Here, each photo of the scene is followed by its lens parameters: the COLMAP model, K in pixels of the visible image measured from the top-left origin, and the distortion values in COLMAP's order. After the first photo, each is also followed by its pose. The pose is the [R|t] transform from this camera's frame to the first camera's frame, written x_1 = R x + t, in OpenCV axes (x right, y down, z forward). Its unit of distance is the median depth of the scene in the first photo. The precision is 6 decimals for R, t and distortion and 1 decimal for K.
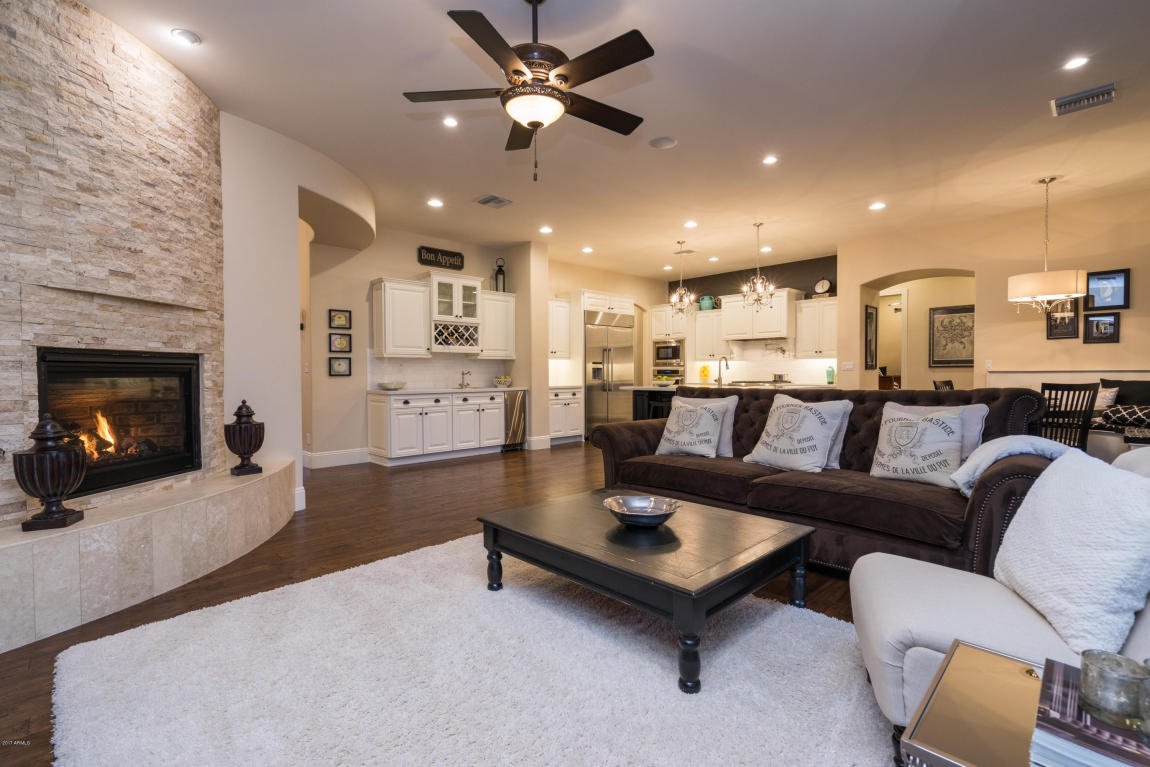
lens RADIAL K [[523.3, 0, 568.7], [0, 523.3, 387.9], [0, 0, 1]] dist [-0.003644, 0.001887]
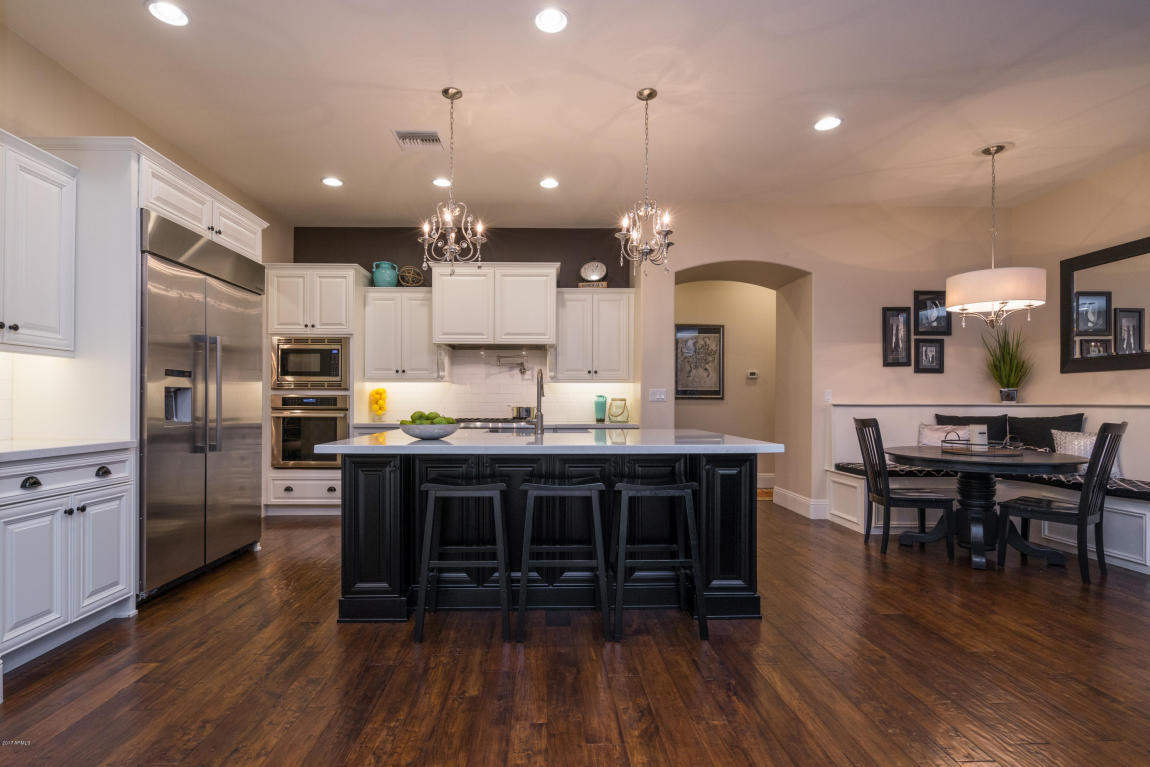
lens RADIAL K [[549.8, 0, 556.0], [0, 549.8, 401.8], [0, 0, 1]] dist [-0.001832, 0.001428]
pose [[0.664354, 0.010220, 0.747348, -0.108757], [0.014814, 0.999530, -0.026838, -0.032512], [-0.747271, 0.028901, 0.663890, 1.250679]]
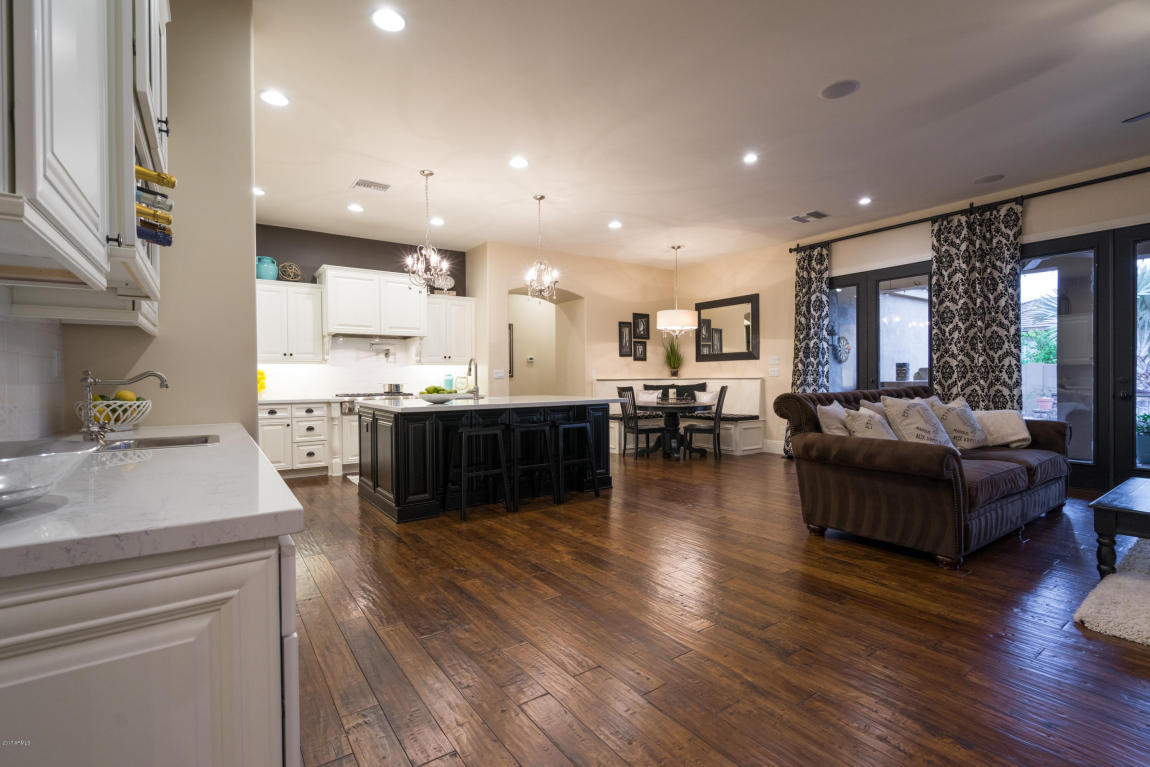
lens RADIAL K [[523.3, 0, 574.0], [0, 523.3, 383.8], [0, 0, 1]] dist [-0.003644, 0.001887]
pose [[0.131699, -0.002605, 0.991286, -0.740377], [0.037713, 0.999286, -0.002384, -0.032521], [-0.990572, 0.037699, 0.131703, 1.444417]]
